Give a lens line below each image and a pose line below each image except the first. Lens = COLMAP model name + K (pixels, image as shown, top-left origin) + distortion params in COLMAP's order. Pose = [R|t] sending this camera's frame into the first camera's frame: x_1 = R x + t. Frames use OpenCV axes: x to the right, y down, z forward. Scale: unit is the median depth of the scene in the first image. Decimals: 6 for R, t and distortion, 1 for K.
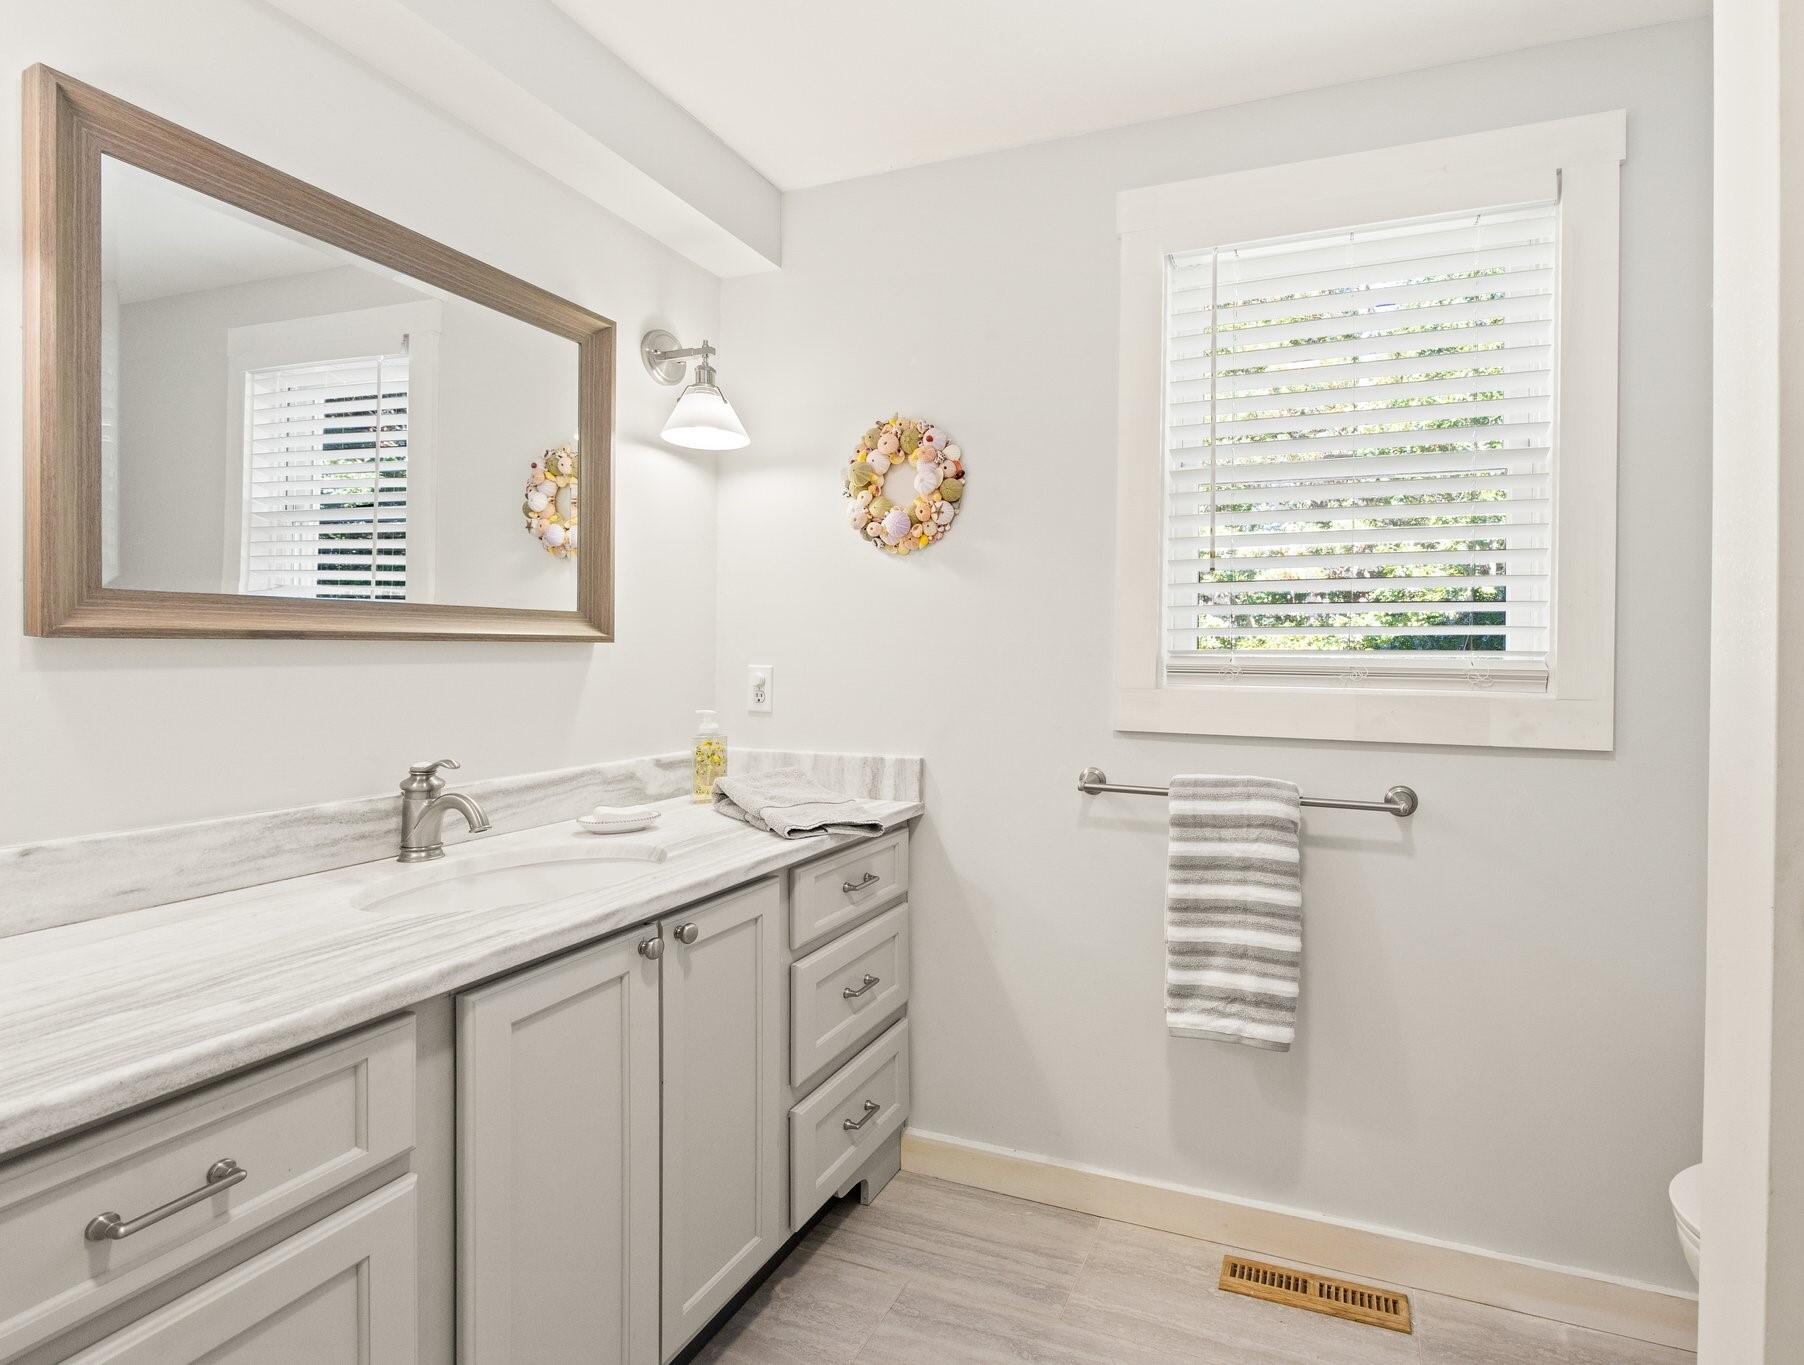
lens RADIAL K [[1085.4, 0, 902.0], [0, 1085.4, 682.5], [0, 0, 1]] dist [-0.004943, -0.002259]
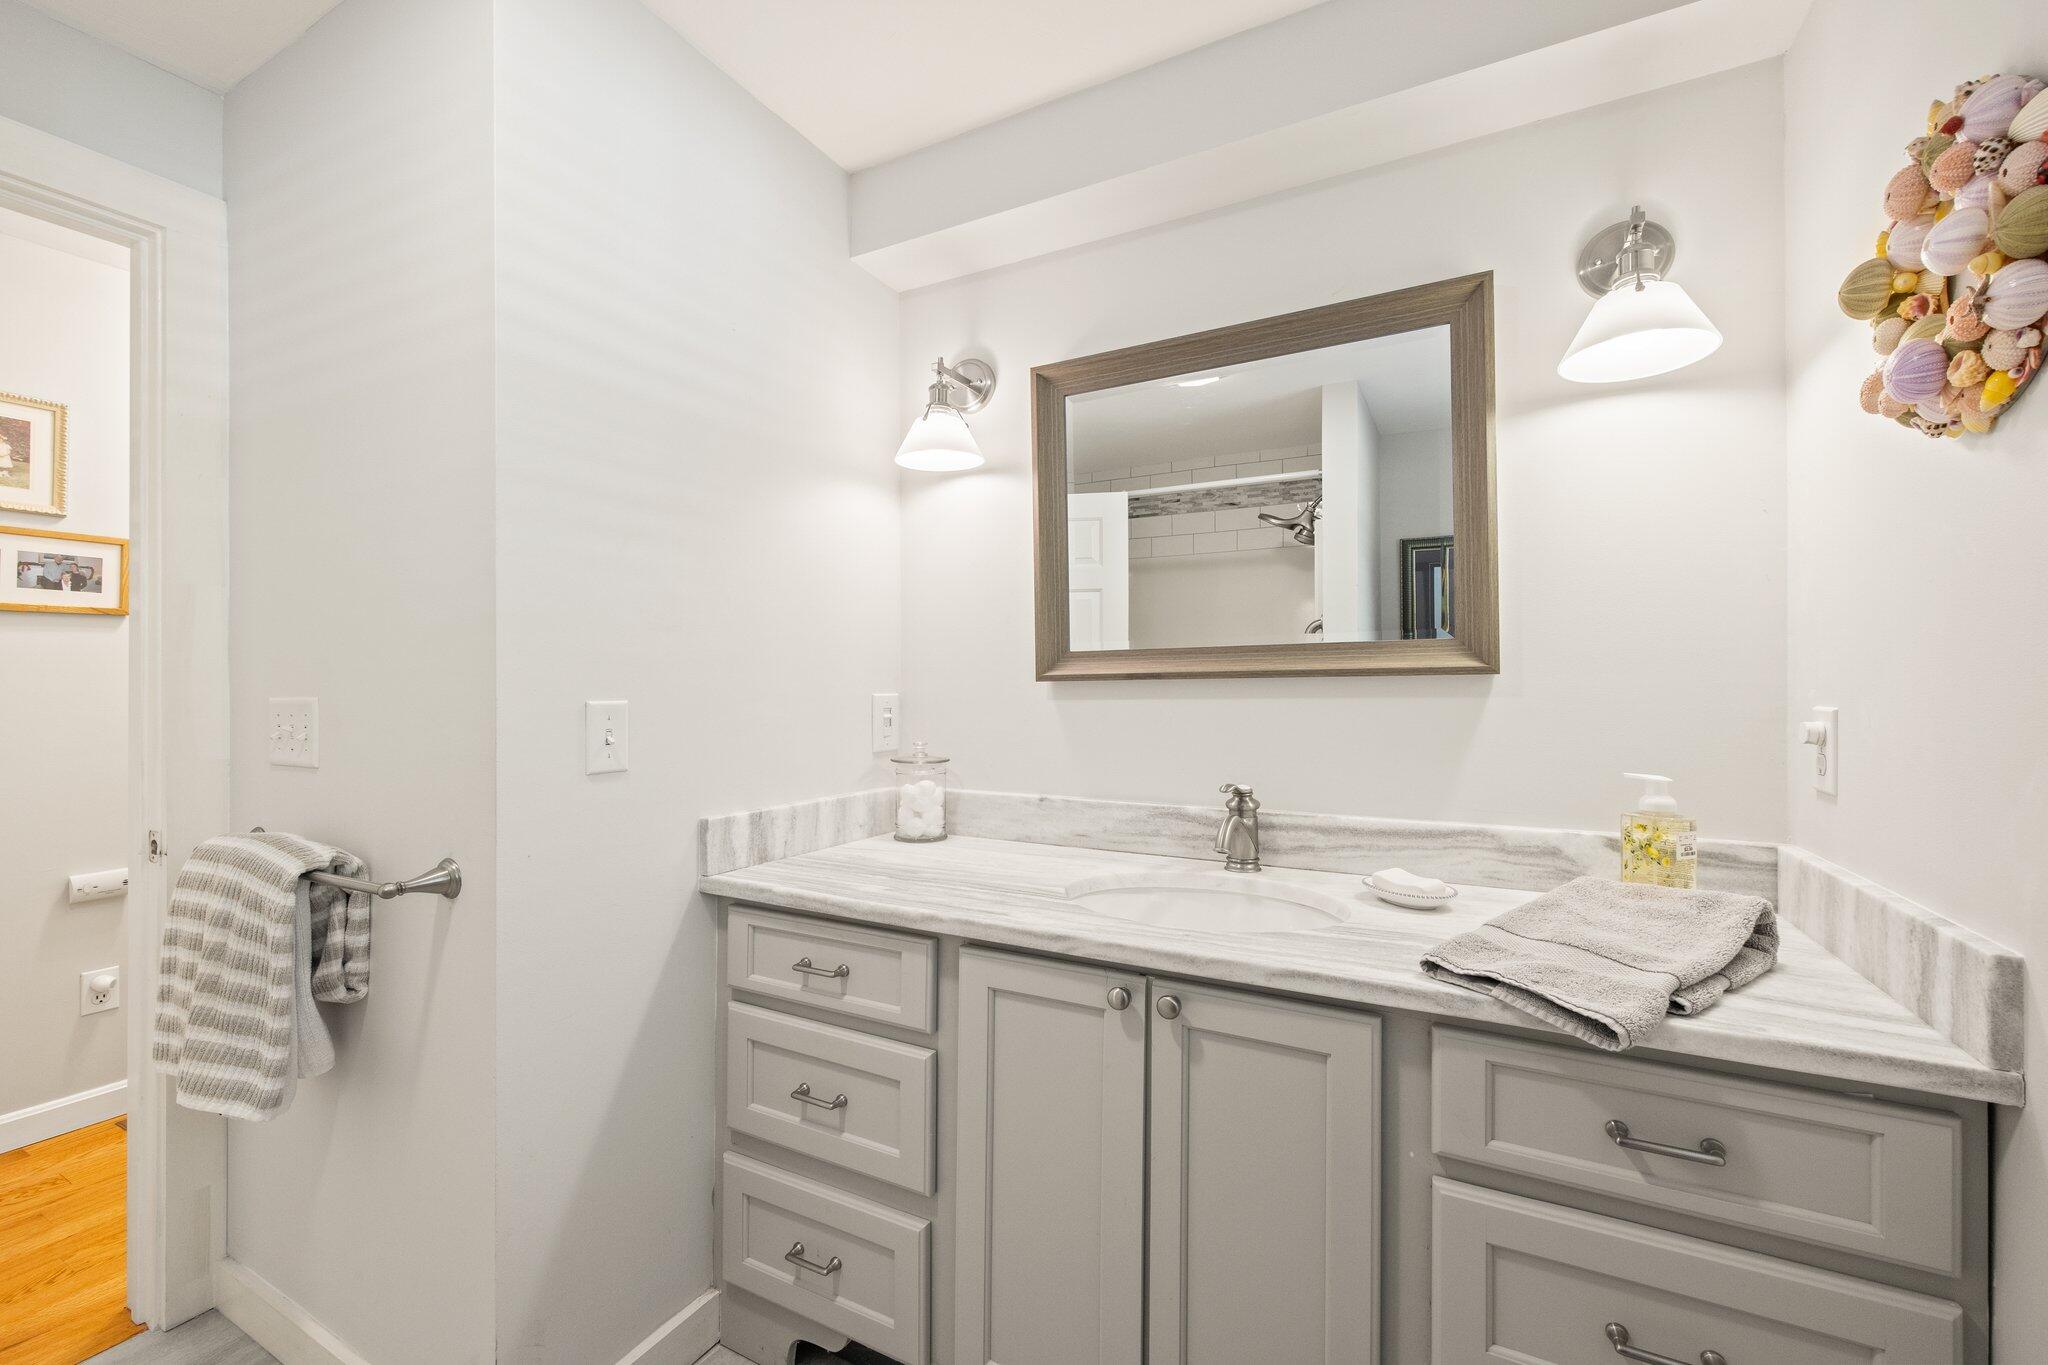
lens RADIAL K [[817.7, 0, 1024.0], [0, 817.7, 682.5], [0, 0, 1]] dist [-0.000768, -0.000006]
pose [[-0.116827, -0.011952, -0.993080, 0.472519], [-0.022500, 0.999703, -0.009385, -0.021721], [0.992897, 0.021248, -0.117061, 0.949807]]
